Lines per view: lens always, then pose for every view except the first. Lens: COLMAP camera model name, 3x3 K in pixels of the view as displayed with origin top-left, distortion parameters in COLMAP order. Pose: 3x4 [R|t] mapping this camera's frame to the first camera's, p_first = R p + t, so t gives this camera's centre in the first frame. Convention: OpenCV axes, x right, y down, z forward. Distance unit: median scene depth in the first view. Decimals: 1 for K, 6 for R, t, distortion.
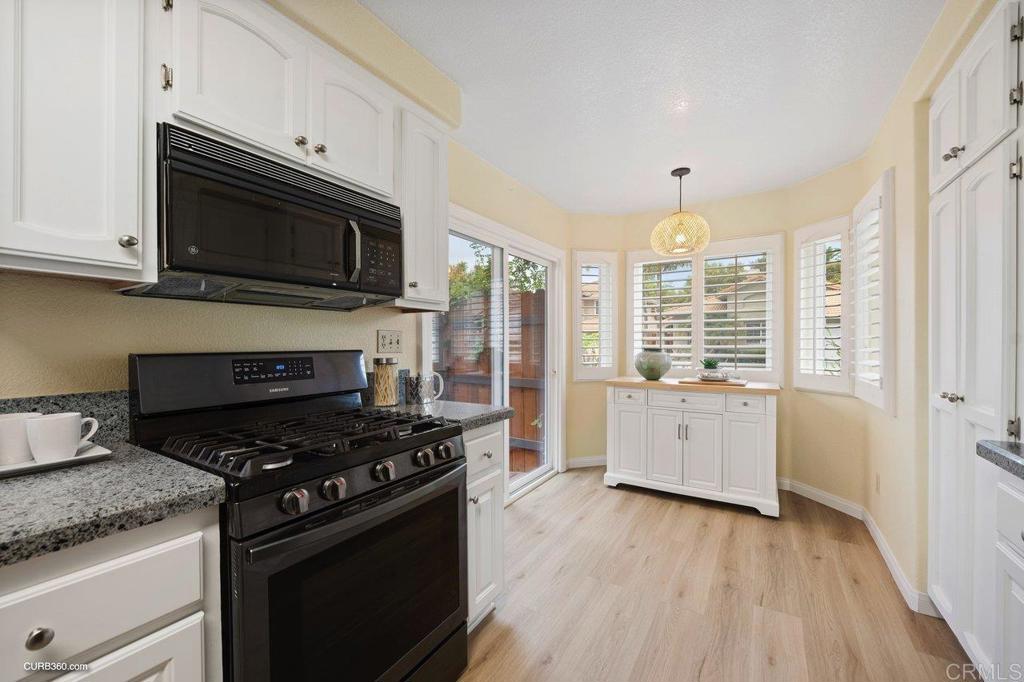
lens RADIAL K [[406.9, 0, 516.2], [0, 406.9, 346.4], [0, 0, 1]] dist [-0.009000, -0.001953]
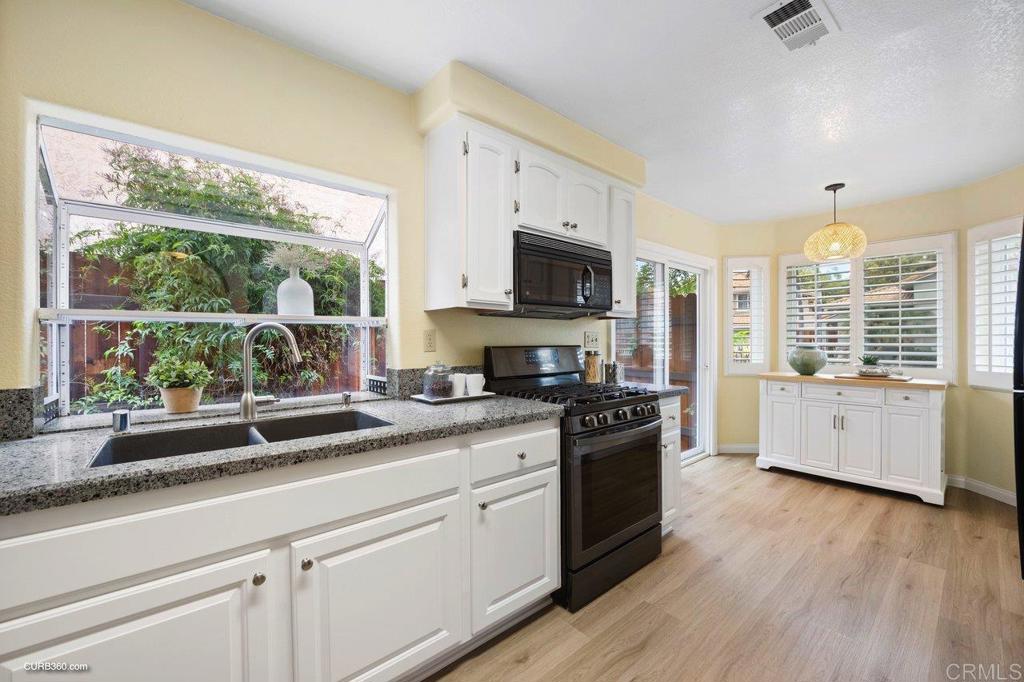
lens RADIAL K [[406.9, 0, 513.0], [0, 406.9, 341.6], [0, 0, 1]] dist [-0.009000, -0.001953]
pose [[0.951839, 0.001657, -0.306594, -0.116053], [-0.003528, 0.999978, -0.005549, 0.003132], [0.306578, 0.006363, 0.951824, -0.393261]]
